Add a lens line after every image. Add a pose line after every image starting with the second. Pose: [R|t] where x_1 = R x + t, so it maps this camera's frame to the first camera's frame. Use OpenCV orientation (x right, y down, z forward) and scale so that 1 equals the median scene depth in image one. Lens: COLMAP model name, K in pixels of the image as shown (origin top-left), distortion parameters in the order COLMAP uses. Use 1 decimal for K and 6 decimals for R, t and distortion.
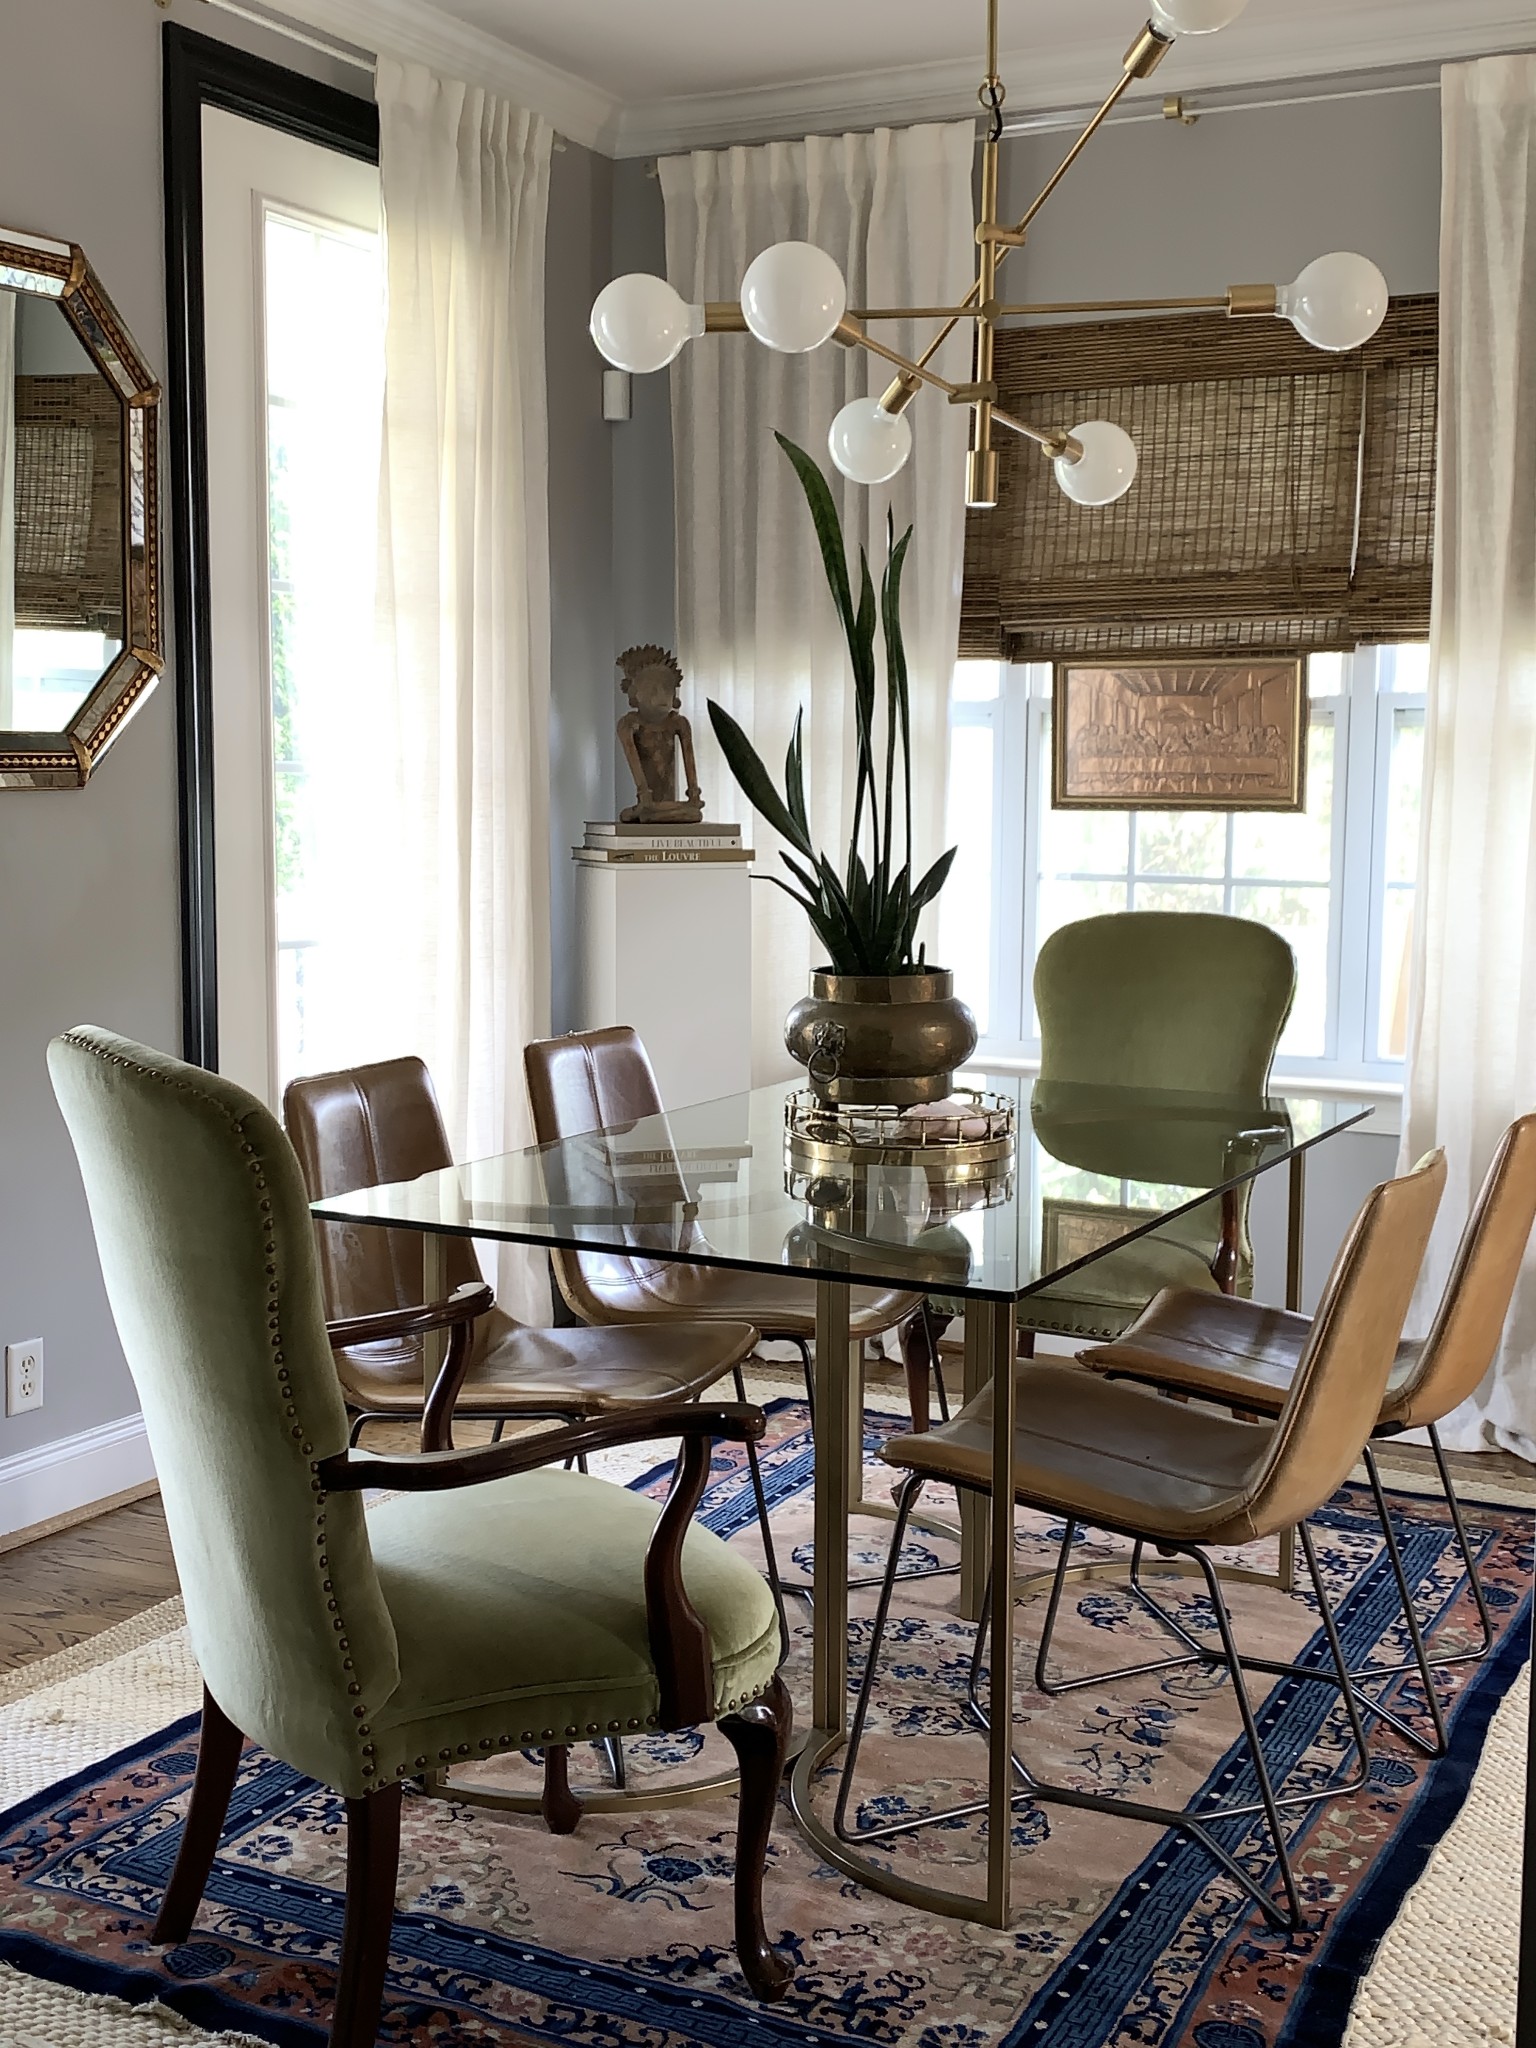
lens RADIAL K [[2280.6, 0, 768.0], [0, 2280.6, 1024.0], [0, 0, 1]] dist [-0.021640, -0.014702]
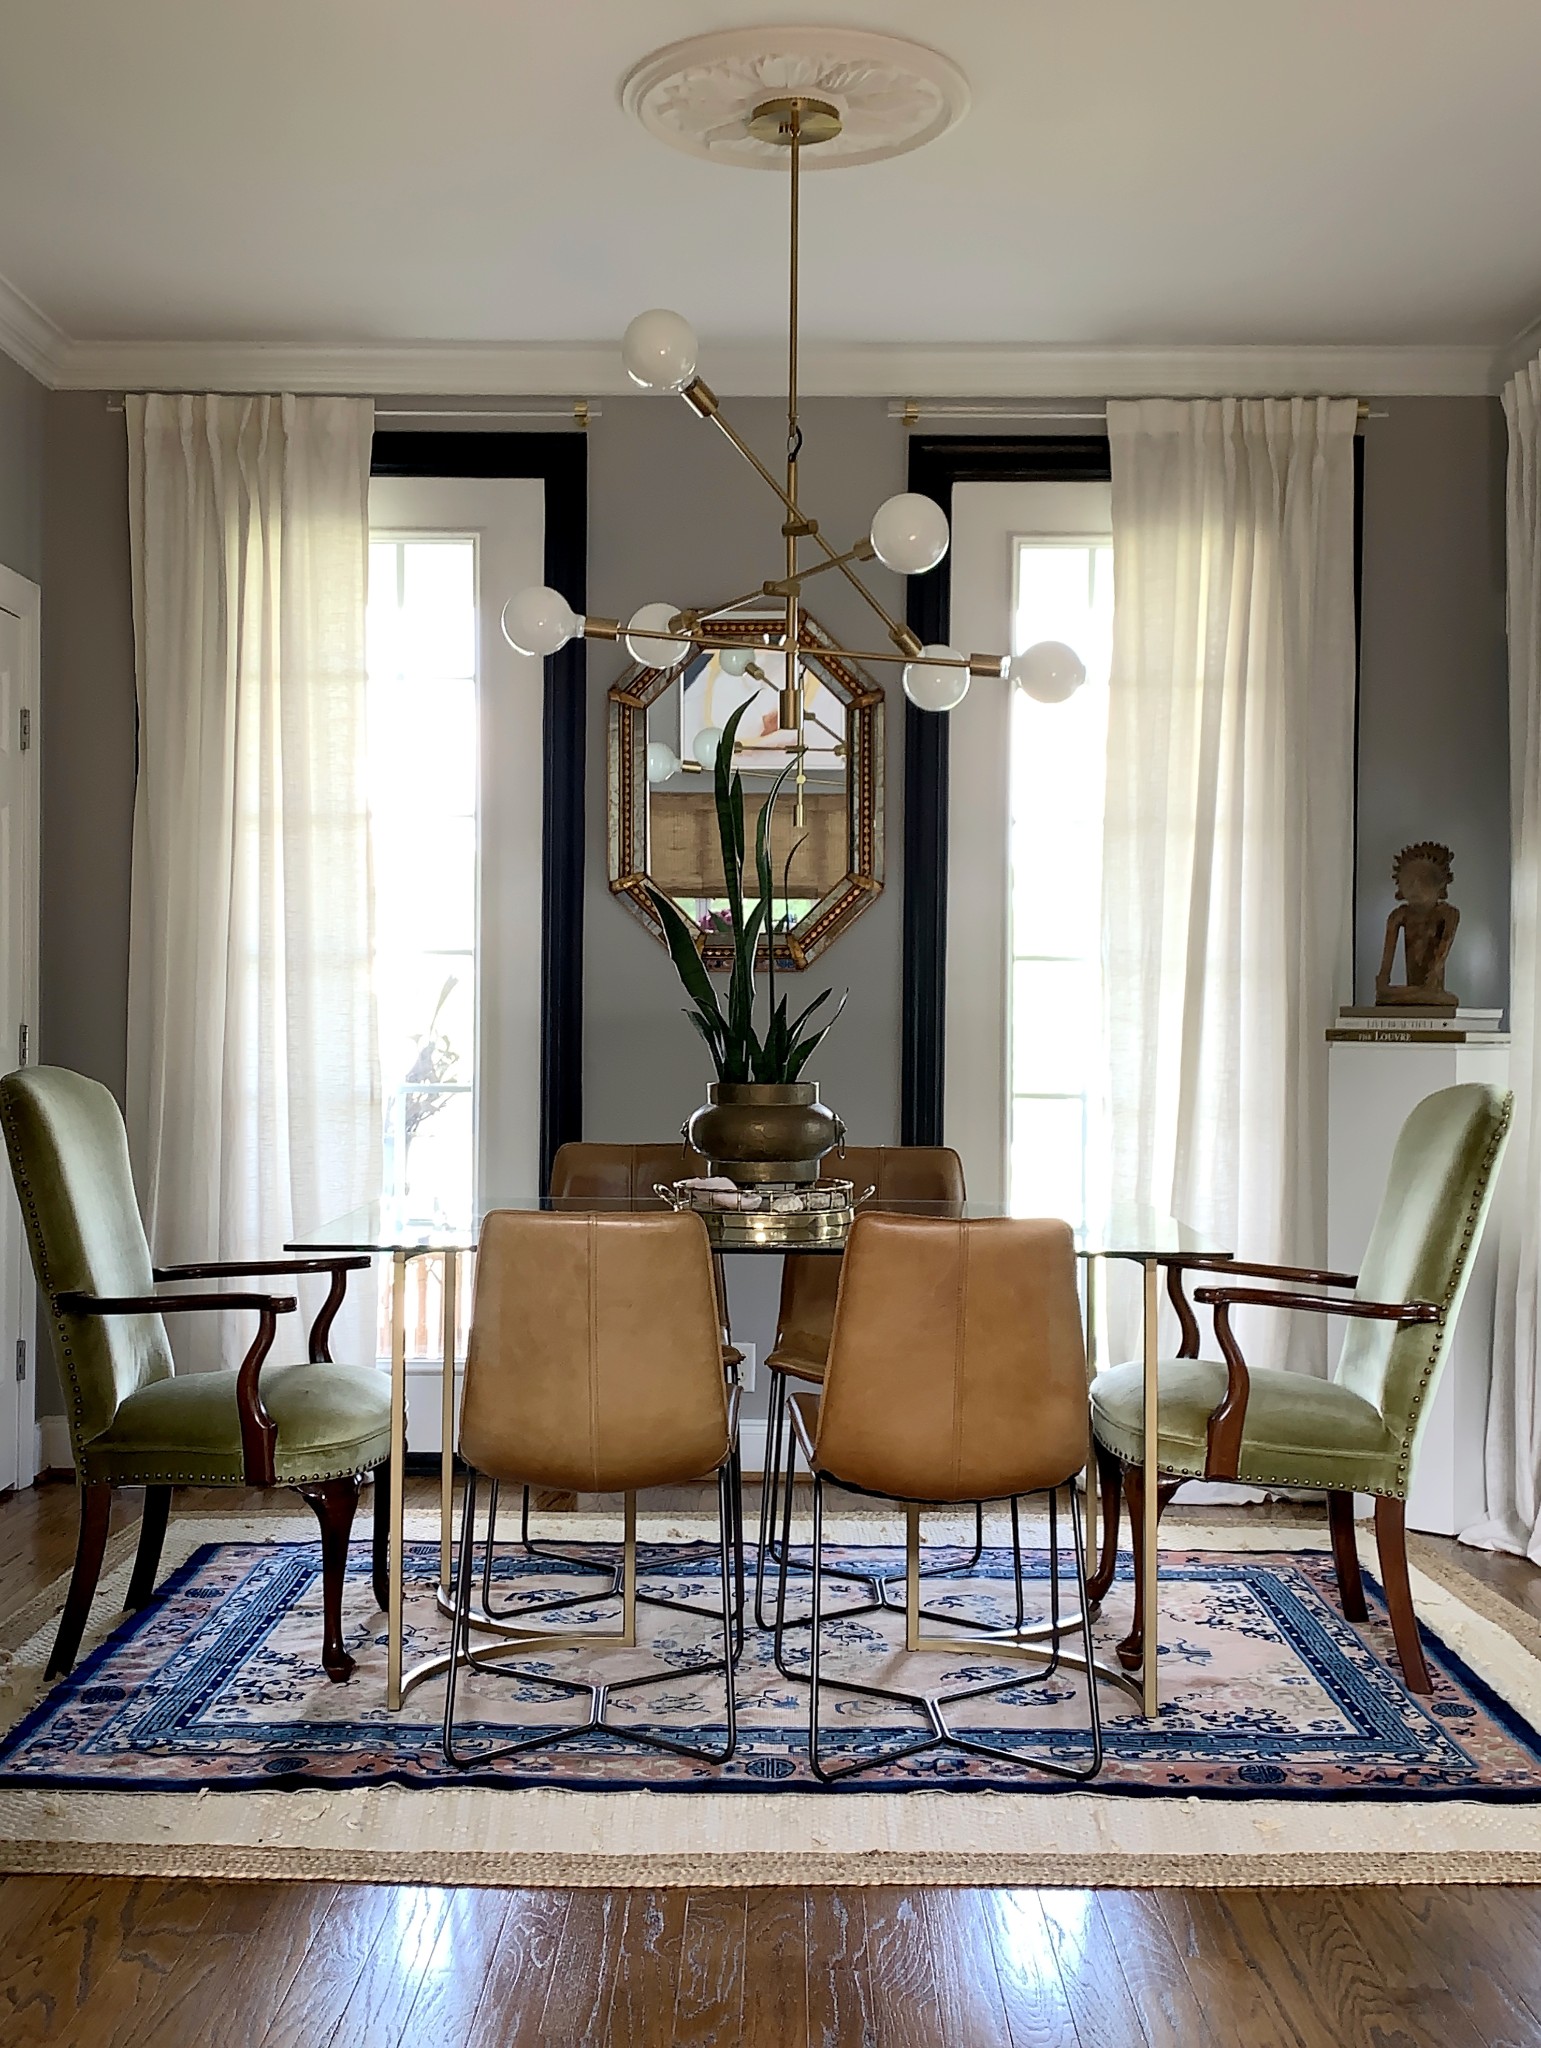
lens RADIAL K [[2280.6, 0, 770.5], [0, 2280.6, 1024.0], [0, 0, 1]] dist [-0.021640, -0.014702]
pose [[0.455880, -0.010470, -0.889980, 0.870870], [-0.108461, 0.991825, -0.067226, 0.026107], [0.883408, 0.127175, 0.451018, 0.301812]]
